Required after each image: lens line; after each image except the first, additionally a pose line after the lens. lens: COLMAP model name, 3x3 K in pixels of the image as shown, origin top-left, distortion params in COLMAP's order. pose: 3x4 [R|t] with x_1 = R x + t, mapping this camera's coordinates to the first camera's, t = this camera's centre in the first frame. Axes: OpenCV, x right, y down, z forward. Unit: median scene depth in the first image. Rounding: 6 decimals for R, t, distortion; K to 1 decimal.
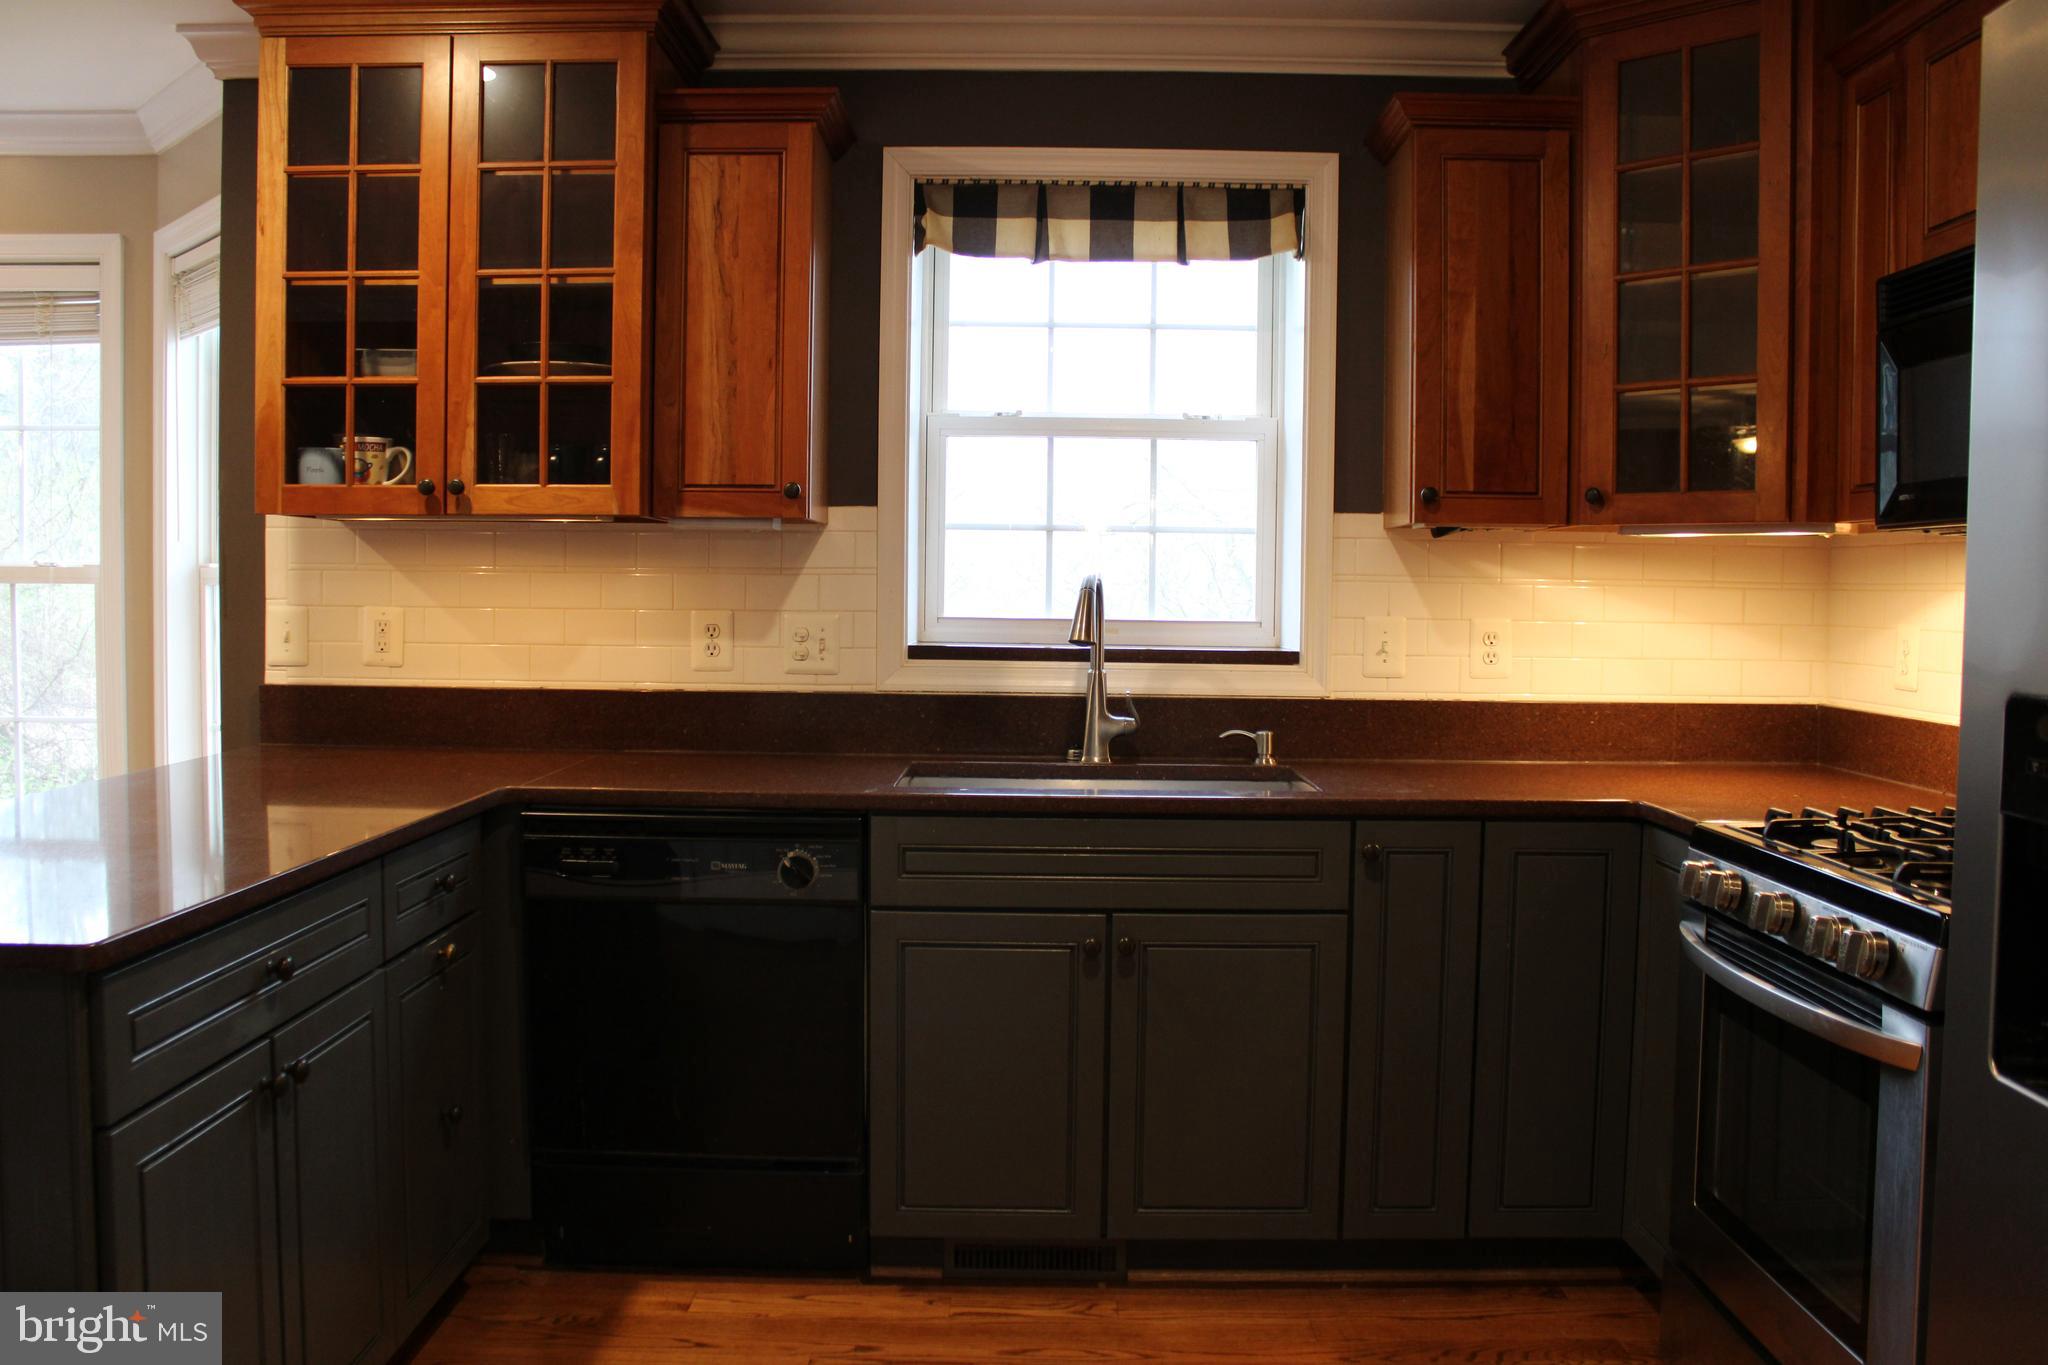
lens RADIAL K [[1708.1, 0, 1010.4], [0, 1708.1, 681.5], [0, 0, 1]] dist [-0.167268, 0.151532]
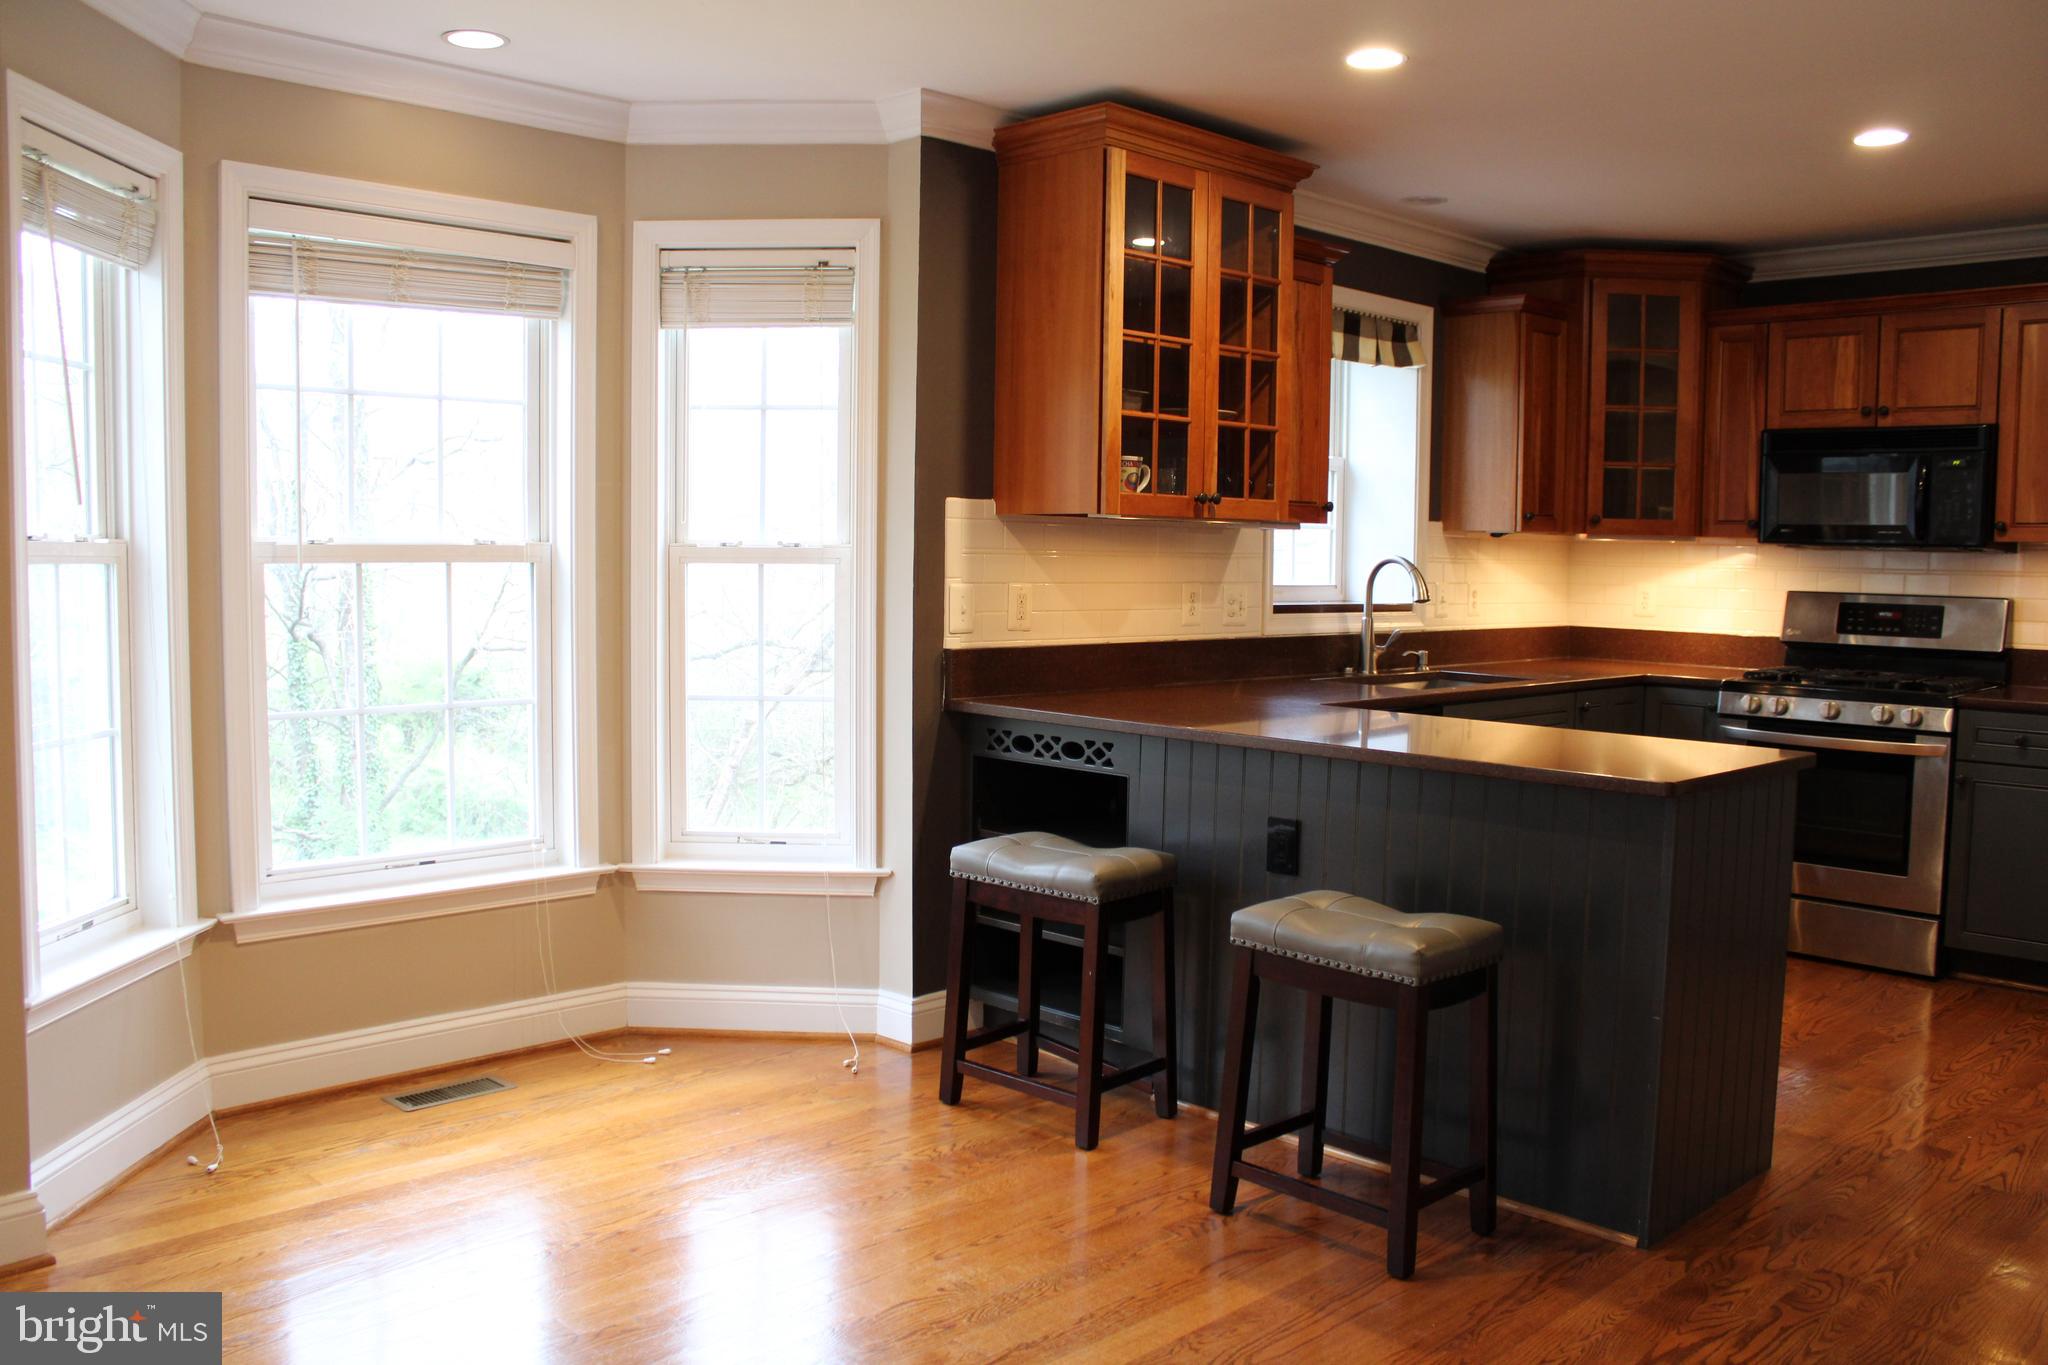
lens RADIAL K [[1708.1, 0, 1010.4], [0, 1708.1, 681.5], [0, 0, 1]] dist [-0.167268, 0.151532]
pose [[0.705325, -0.055207, 0.706732, -1.325210], [0.031654, 0.998421, 0.046401, -0.031549], [-0.708177, -0.010357, 0.705958, 0.103458]]
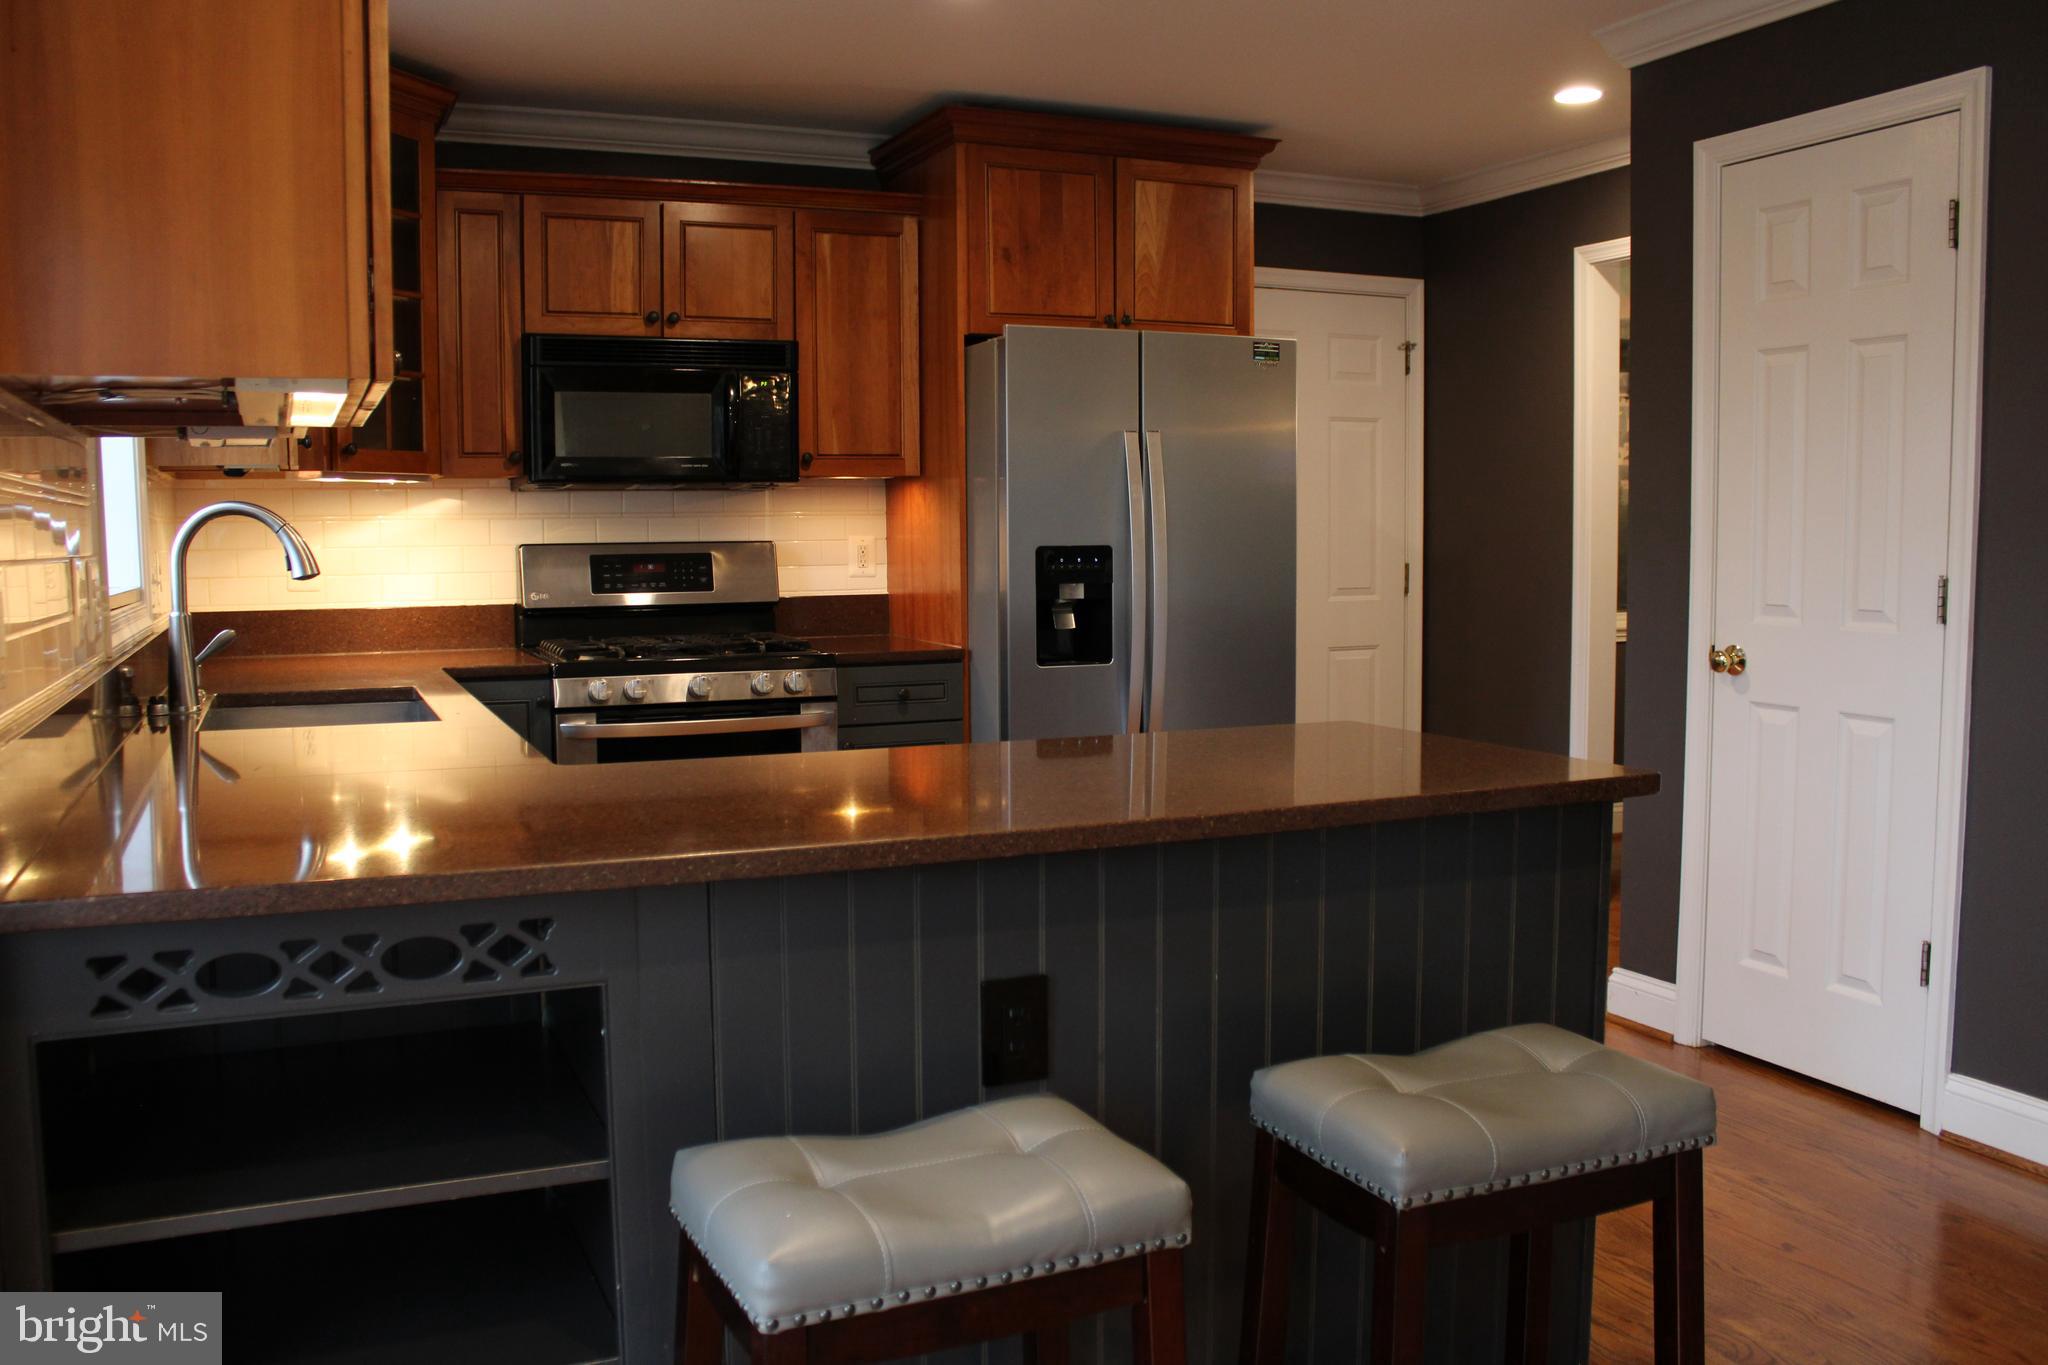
lens RADIAL K [[1708.1, 0, 1010.4], [0, 1708.1, 681.5], [0, 0, 1]] dist [-0.167268, 0.151532]
pose [[-0.412708, -0.087803, 0.906622, -0.943642], [0.053663, 0.991270, 0.120429, -0.052998], [-0.909281, 0.098354, -0.404393, 0.953784]]
